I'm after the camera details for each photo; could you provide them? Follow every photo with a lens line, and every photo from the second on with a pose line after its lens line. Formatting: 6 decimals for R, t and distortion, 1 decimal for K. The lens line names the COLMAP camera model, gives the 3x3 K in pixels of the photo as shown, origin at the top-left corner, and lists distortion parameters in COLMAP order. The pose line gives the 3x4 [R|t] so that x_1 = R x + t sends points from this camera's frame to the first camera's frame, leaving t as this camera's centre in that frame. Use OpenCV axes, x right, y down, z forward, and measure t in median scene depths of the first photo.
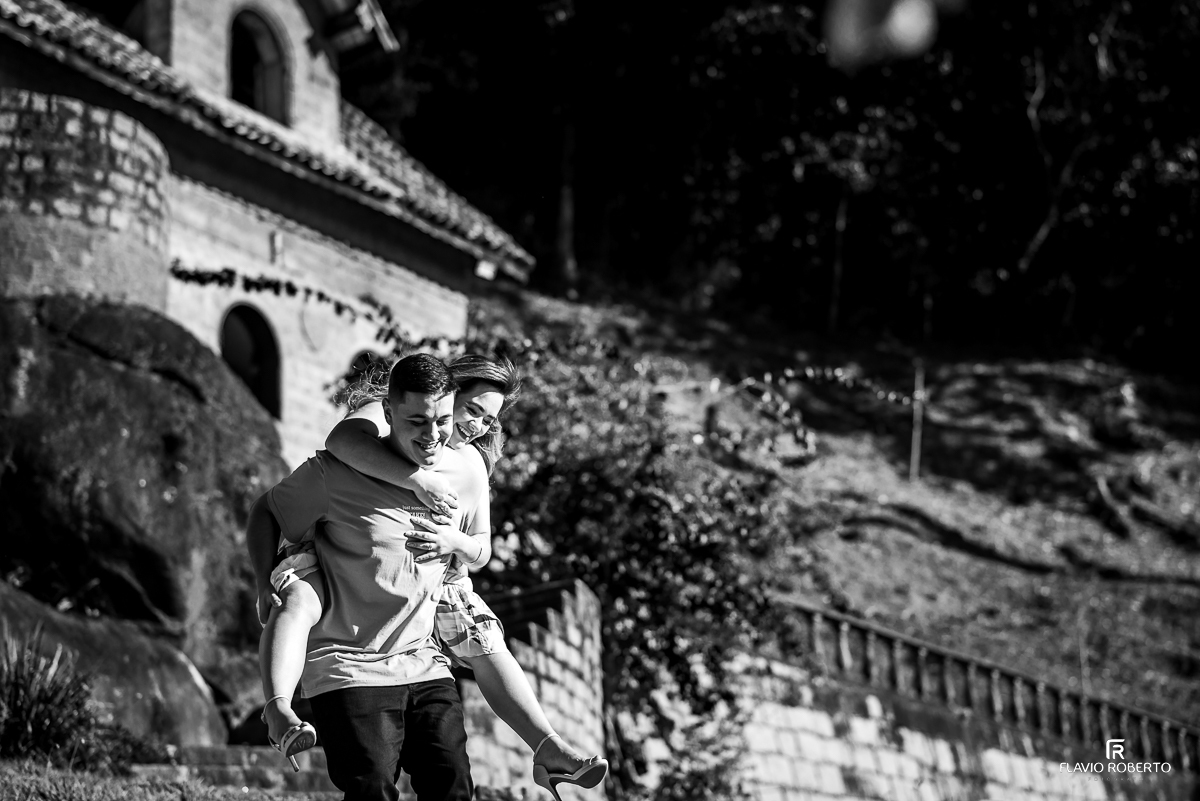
lens RADIAL K [[2838.5, 0, 550.2], [0, 2838.5, 397.1], [0, 0, 1]] dist [0.057757, -0.002467]
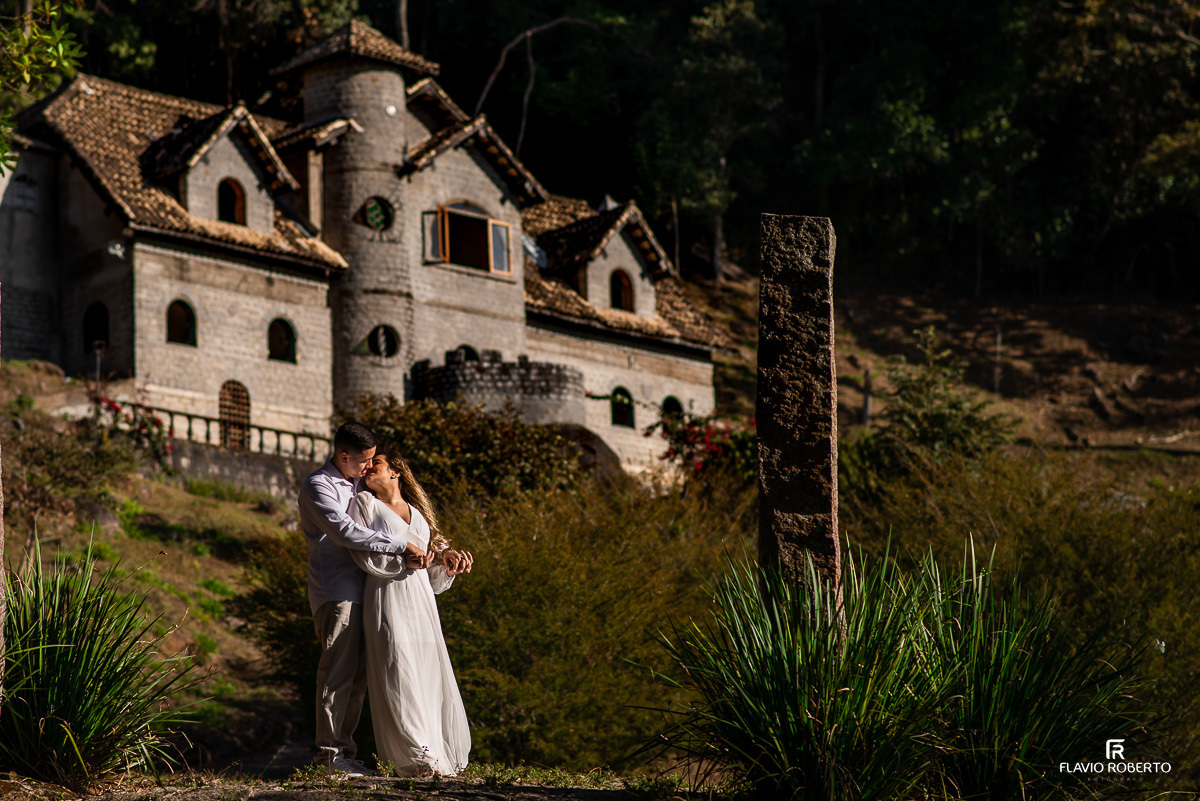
lens RADIAL K [[2838.5, 0, 550.2], [0, 2838.5, 397.1], [0, 0, 1]] dist [0.057757, -0.002467]
pose [[0.984255, -0.035967, -0.173058, 0.340900], [0.050180, 0.995653, 0.078469, -0.275855], [0.169483, -0.085918, 0.981781, -1.922673]]
